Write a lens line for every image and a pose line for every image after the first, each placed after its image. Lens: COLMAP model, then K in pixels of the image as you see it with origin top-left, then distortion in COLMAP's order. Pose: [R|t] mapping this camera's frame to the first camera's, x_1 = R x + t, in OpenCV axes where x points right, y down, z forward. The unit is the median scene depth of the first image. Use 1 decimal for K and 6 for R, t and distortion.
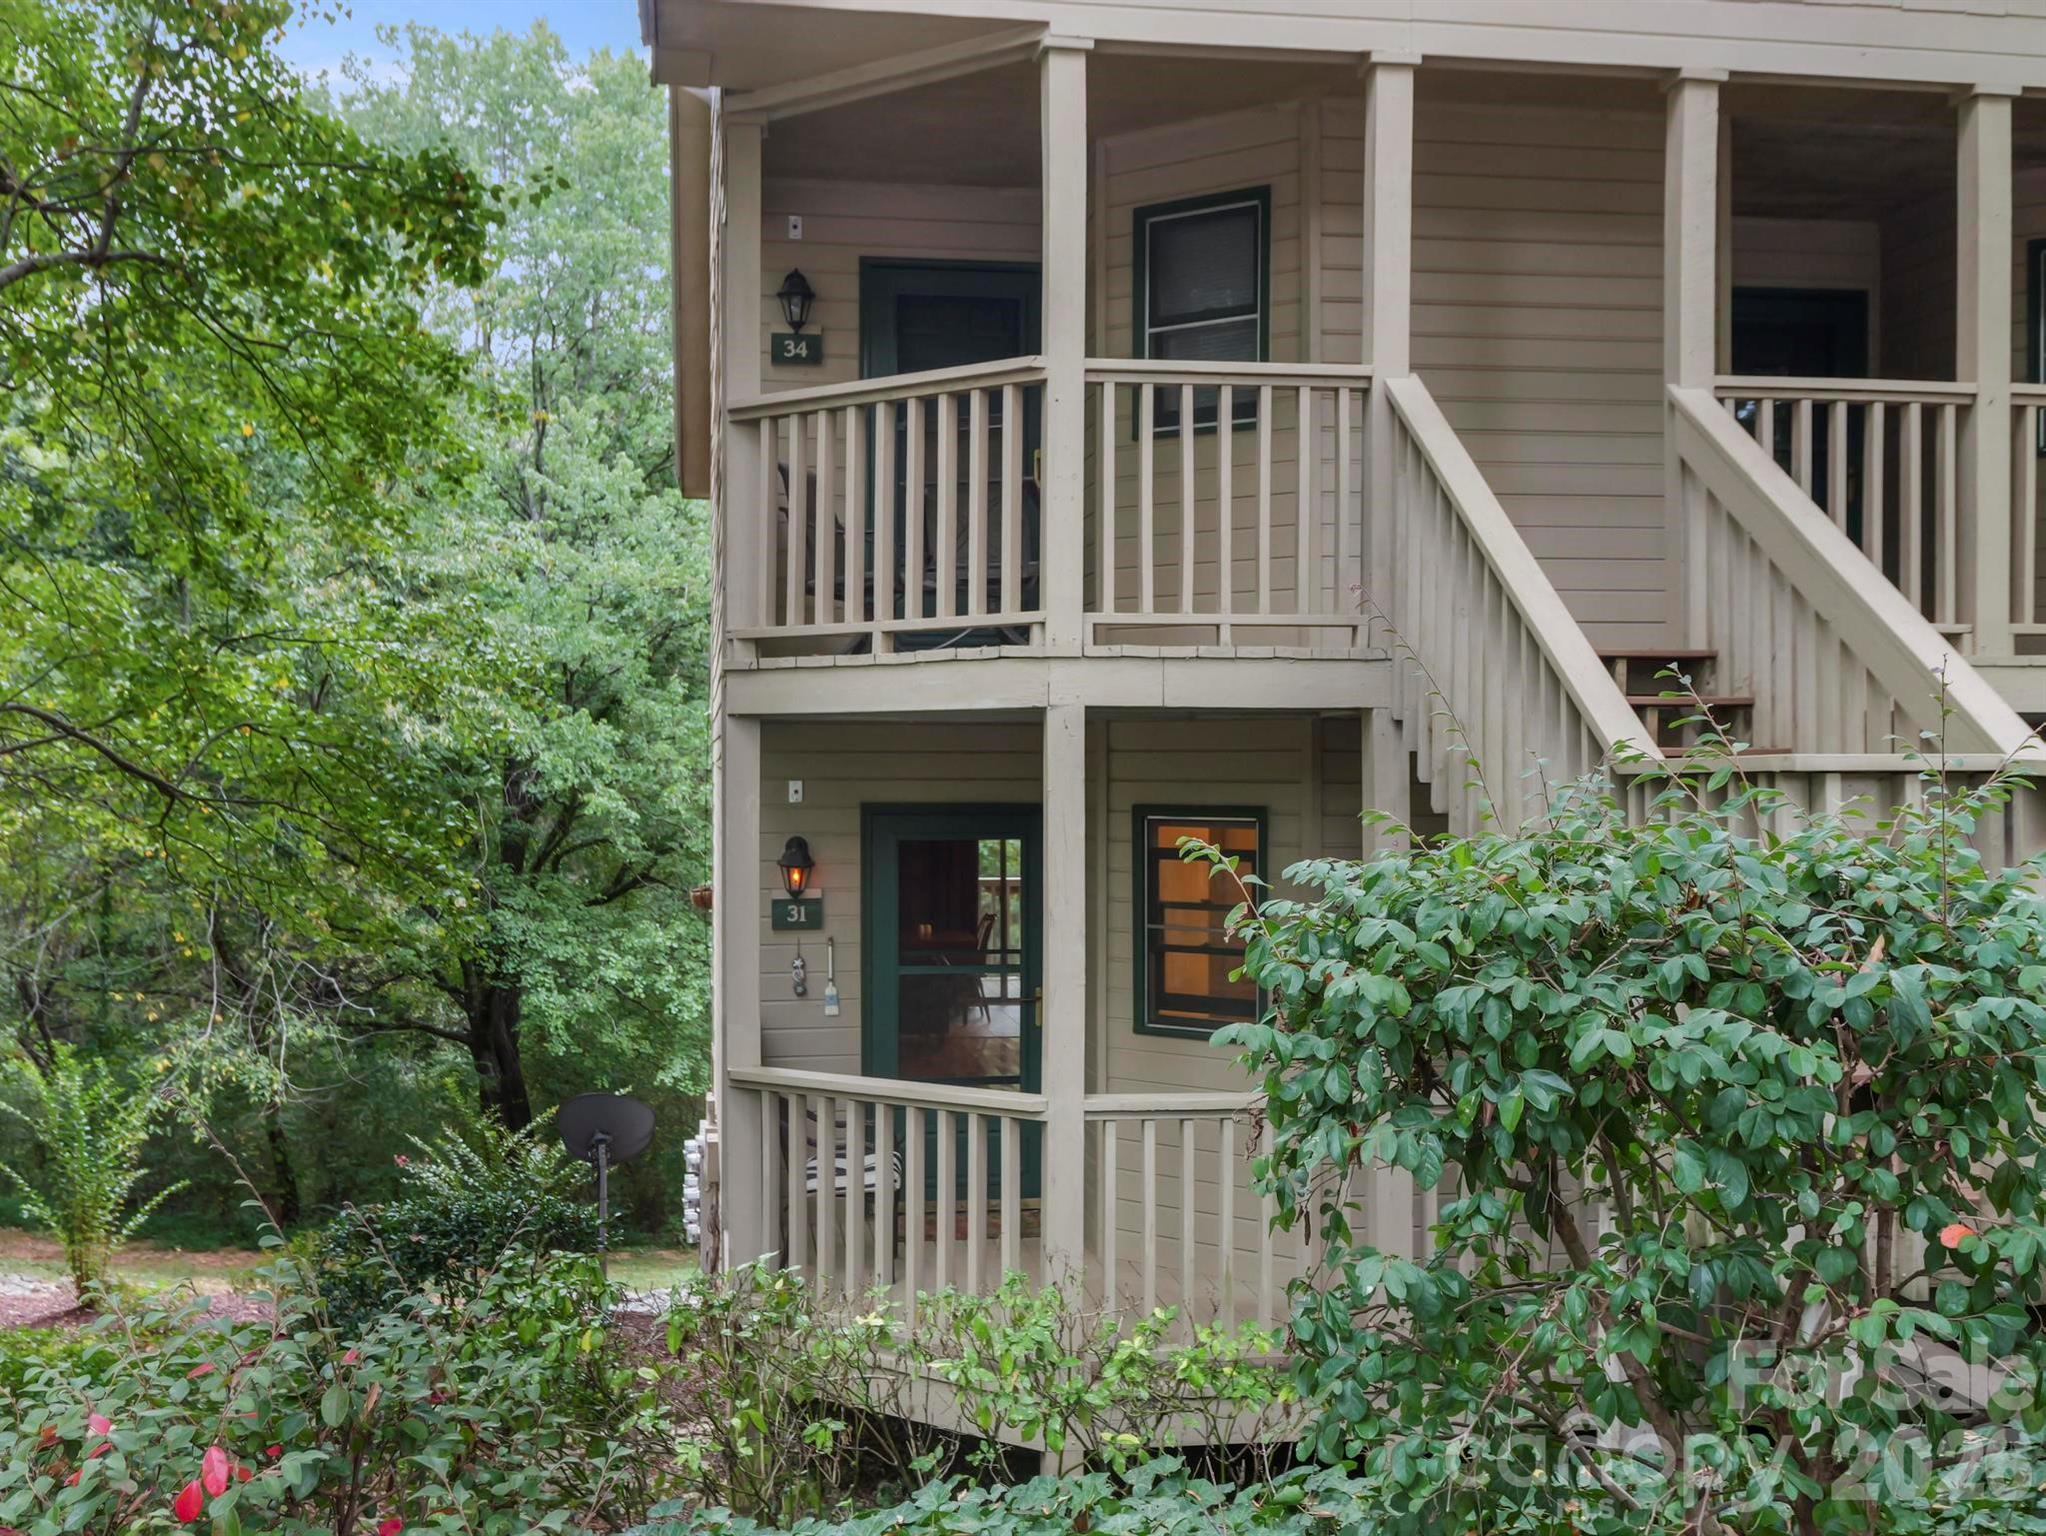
lens RADIAL K [[2049.2, 0, 1015.6], [0, 2049.2, 771.2], [0, 0, 1]] dist [0.050621, -0.010524]
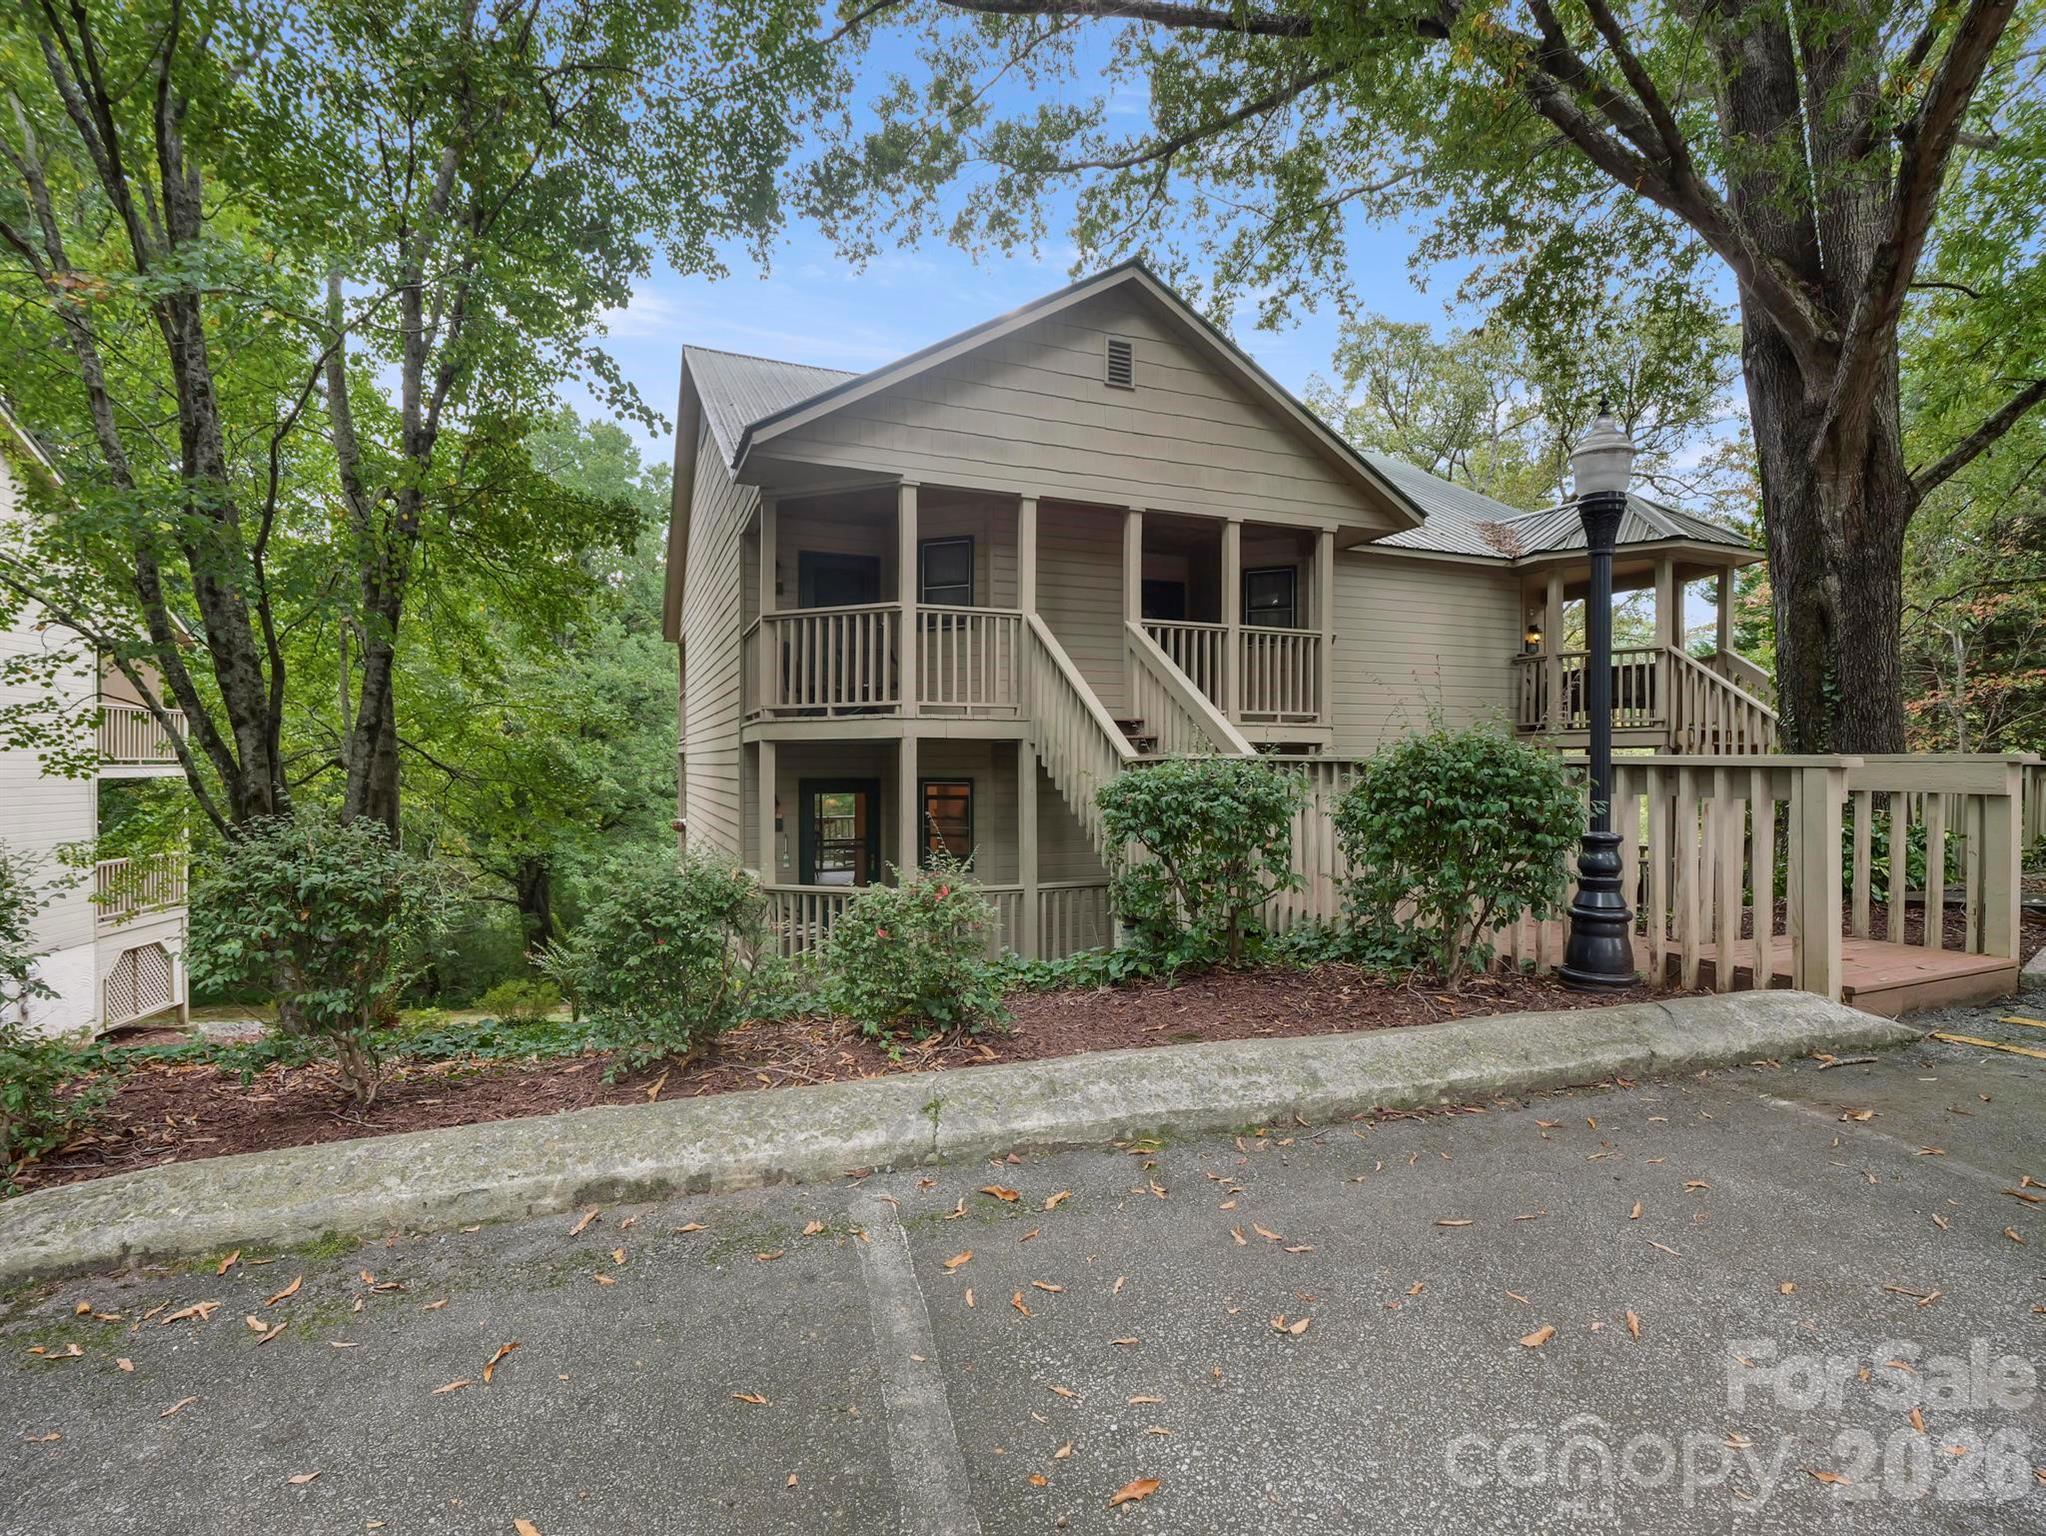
lens RADIAL K [[1003.3, 0, 1005.2], [0, 1003.3, 765.4], [0, 0, 1]] dist [0.000502, -0.000276]
pose [[0.971399, -0.000287, 0.237452, -0.151061], [0.002128, 0.999970, -0.007494, 0.012638], [-0.237442, 0.007785, 0.971370, -0.243198]]
